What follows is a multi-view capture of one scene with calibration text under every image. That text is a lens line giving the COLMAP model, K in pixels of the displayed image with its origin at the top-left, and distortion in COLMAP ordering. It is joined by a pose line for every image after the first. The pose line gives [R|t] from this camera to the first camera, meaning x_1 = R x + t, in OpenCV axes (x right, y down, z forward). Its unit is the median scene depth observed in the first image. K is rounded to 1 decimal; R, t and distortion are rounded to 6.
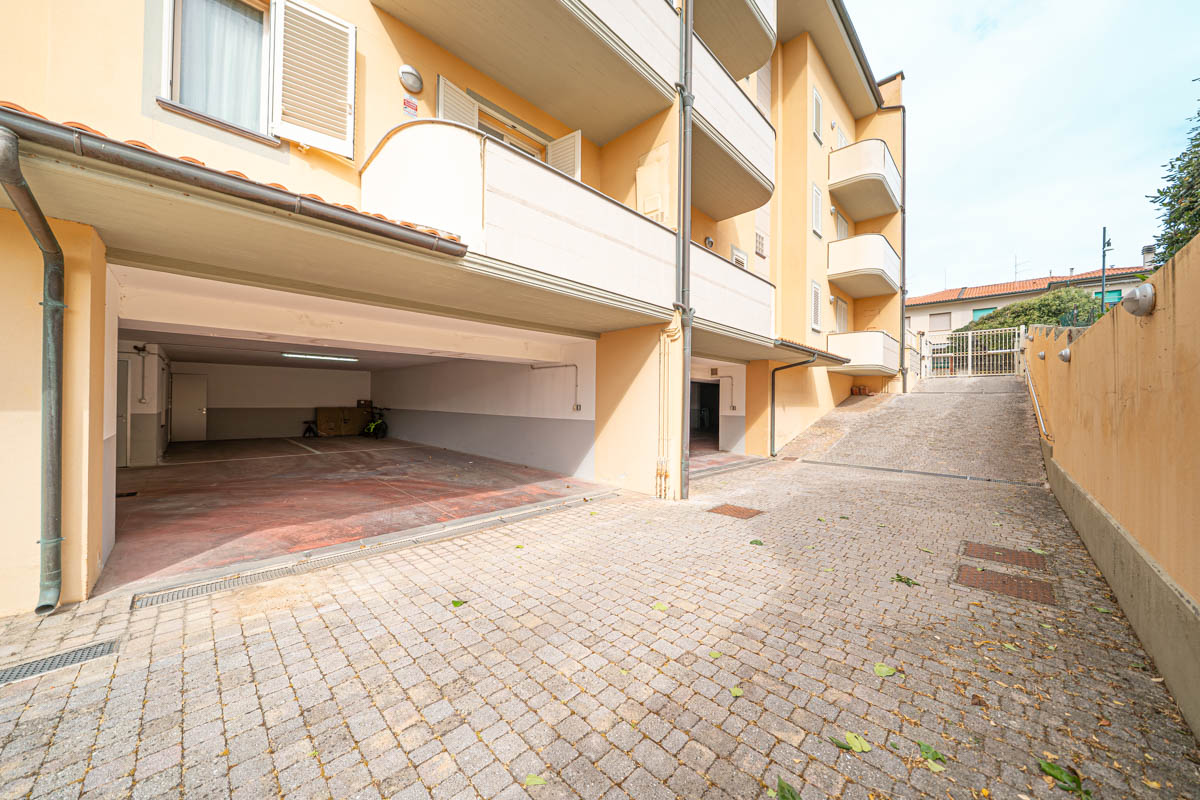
lens RADIAL K [[409.6, 0, 599.7], [0, 409.6, 400.3], [0, 0, 1]] dist [-0.004584, -0.000731]
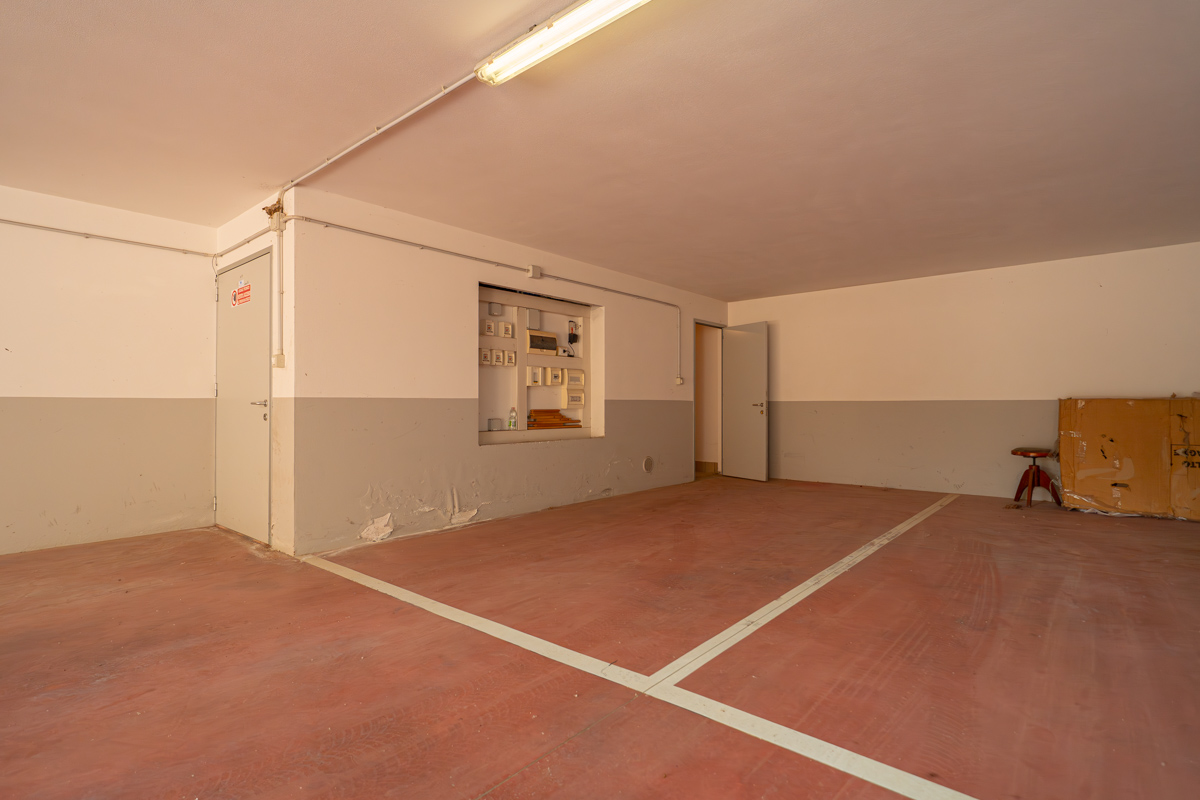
lens RADIAL K [[582.1, 0, 599.7], [0, 582.1, 401.8], [0, 0, 1]] dist [0.000661, 0.000096]
pose [[0.068573, -0.006246, -0.997627, -0.331736], [0.006185, 0.999964, -0.005835, 0.020059], [0.997627, -0.005770, 0.068609, 0.672538]]
